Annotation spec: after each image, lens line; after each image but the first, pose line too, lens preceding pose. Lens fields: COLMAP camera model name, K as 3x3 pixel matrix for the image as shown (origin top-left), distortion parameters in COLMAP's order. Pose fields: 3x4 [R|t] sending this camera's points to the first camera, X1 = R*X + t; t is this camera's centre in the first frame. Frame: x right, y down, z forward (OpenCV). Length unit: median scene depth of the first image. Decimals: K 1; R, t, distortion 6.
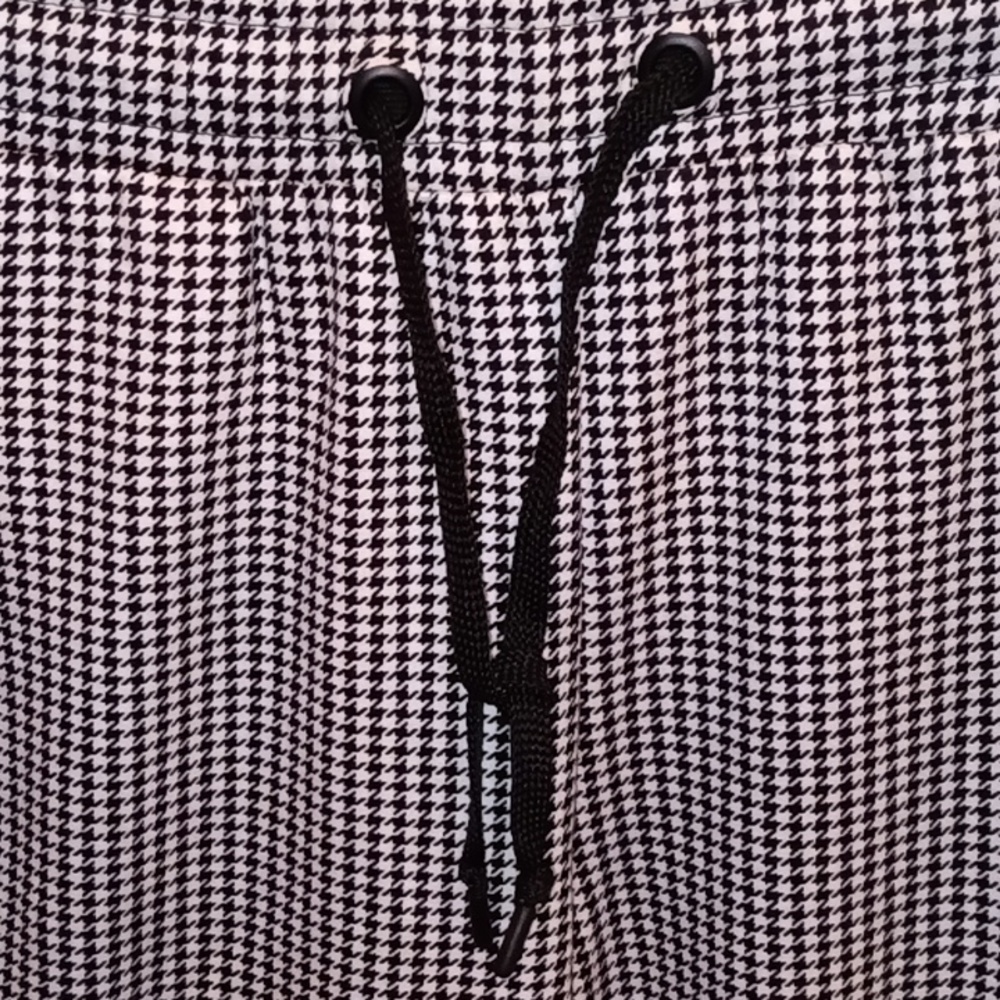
lens RADIAL K [[1667.9, 0, 500.0], [0, 1667.9, 500.0], [0, 0, 1]] dist [0.224470, -0.959985]
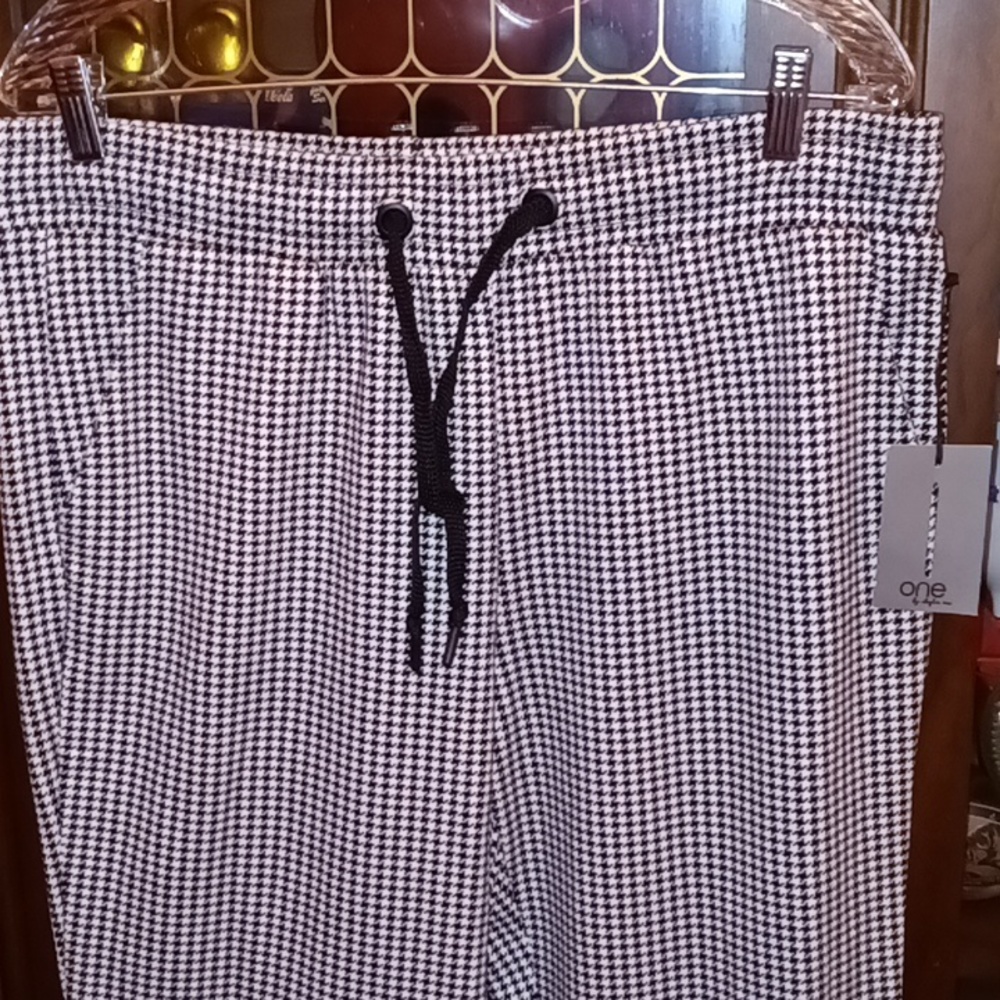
lens RADIAL K [[1667.9, 0, 500.0], [0, 1667.9, 500.0], [0, 0, 1]] dist [0.224470, -0.959985]
pose [[0.996089, 0.025106, -0.084711, 0.224505], [-0.034834, 0.992709, -0.115396, 0.301318], [0.081196, 0.117895, 0.989701, -0.868558]]
